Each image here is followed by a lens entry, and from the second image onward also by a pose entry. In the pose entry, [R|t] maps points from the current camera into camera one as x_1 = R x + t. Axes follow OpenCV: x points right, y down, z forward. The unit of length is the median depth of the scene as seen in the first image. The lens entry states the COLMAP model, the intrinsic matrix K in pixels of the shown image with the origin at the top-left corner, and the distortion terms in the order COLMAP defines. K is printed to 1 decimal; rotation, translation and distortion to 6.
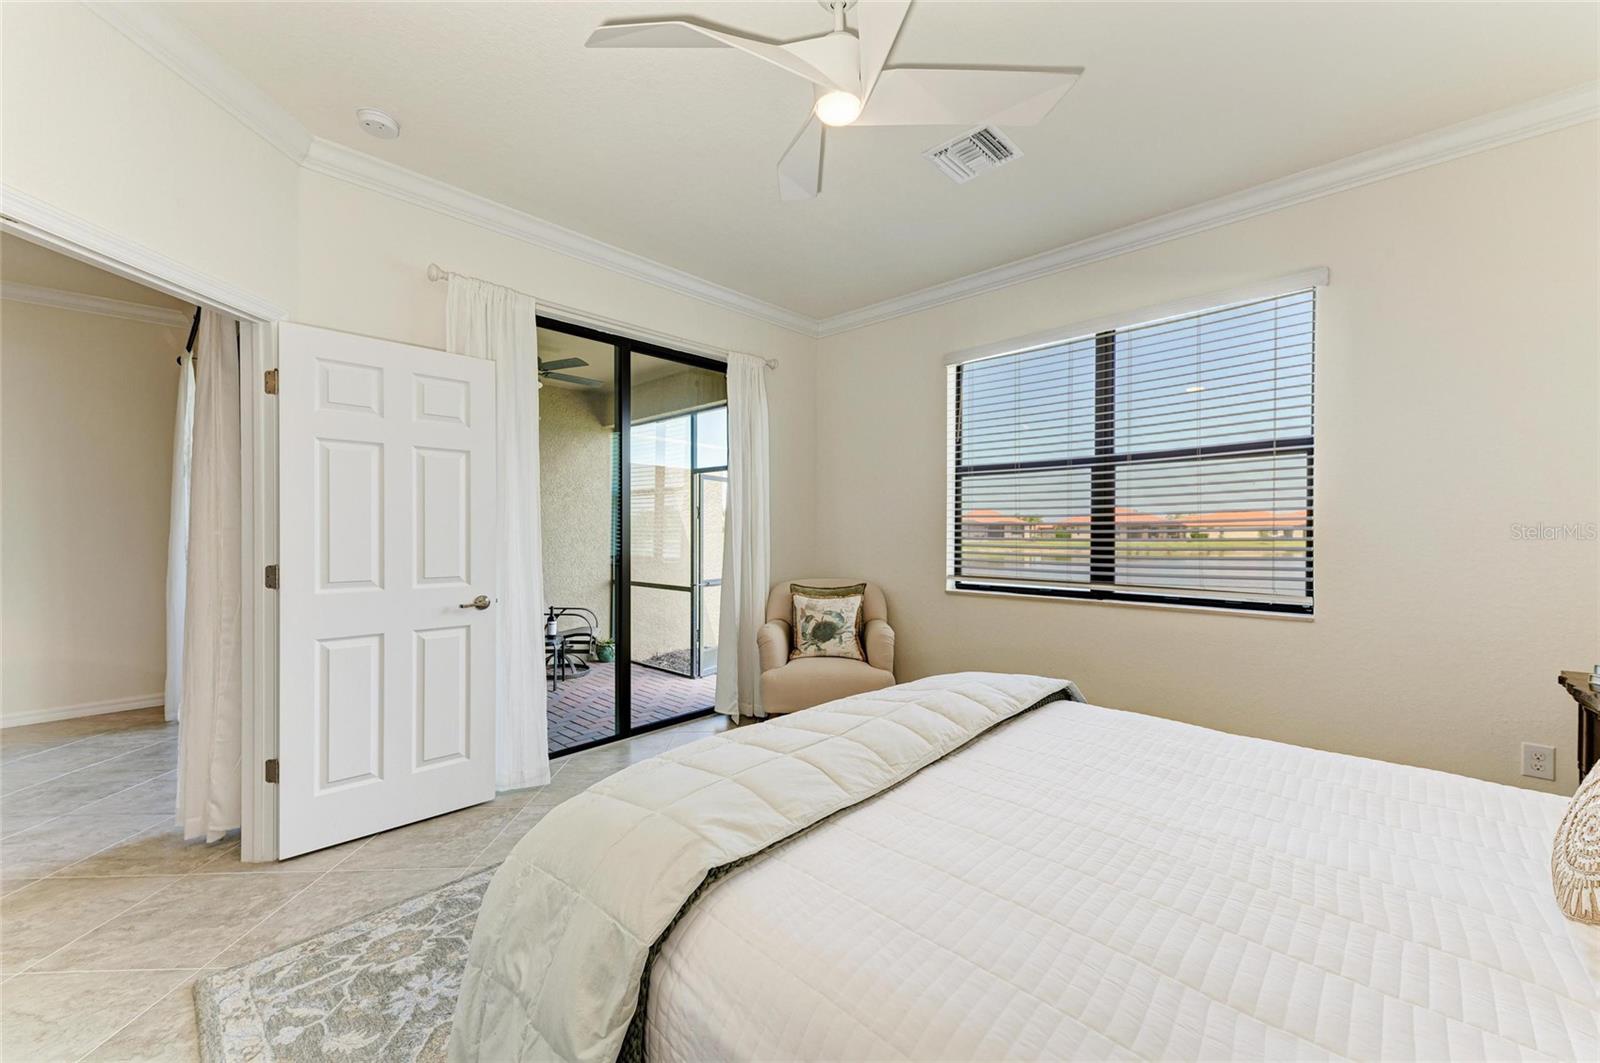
lens RADIAL K [[616.4, 0, 793.1], [0, 616.4, 529.8], [0, 0, 1]] dist [0.001142, 0.000031]
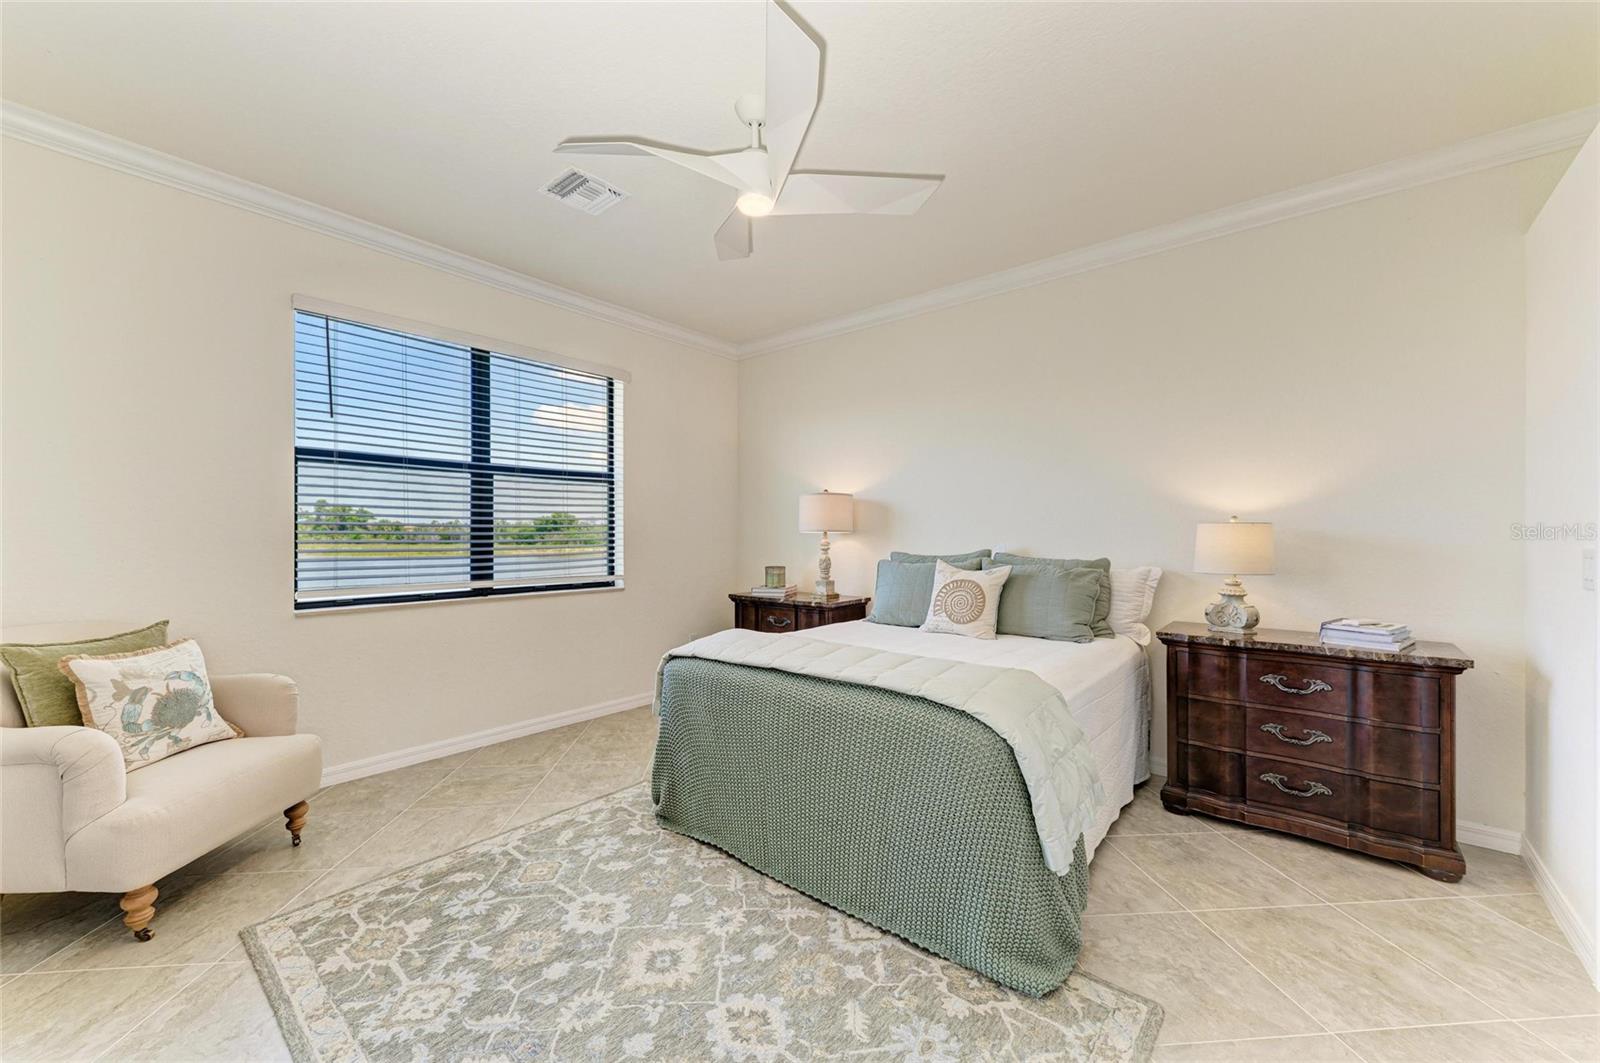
lens RADIAL K [[616.4, 0, 798.7], [0, 616.4, 532.9], [0, 0, 1]] dist [0.001142, 0.000031]
pose [[-0.081599, 0.005526, 0.996650, -0.623188], [-0.000453, 0.999984, -0.005581, 0.007416], [-0.996665, -0.000907, -0.081595, 0.531473]]
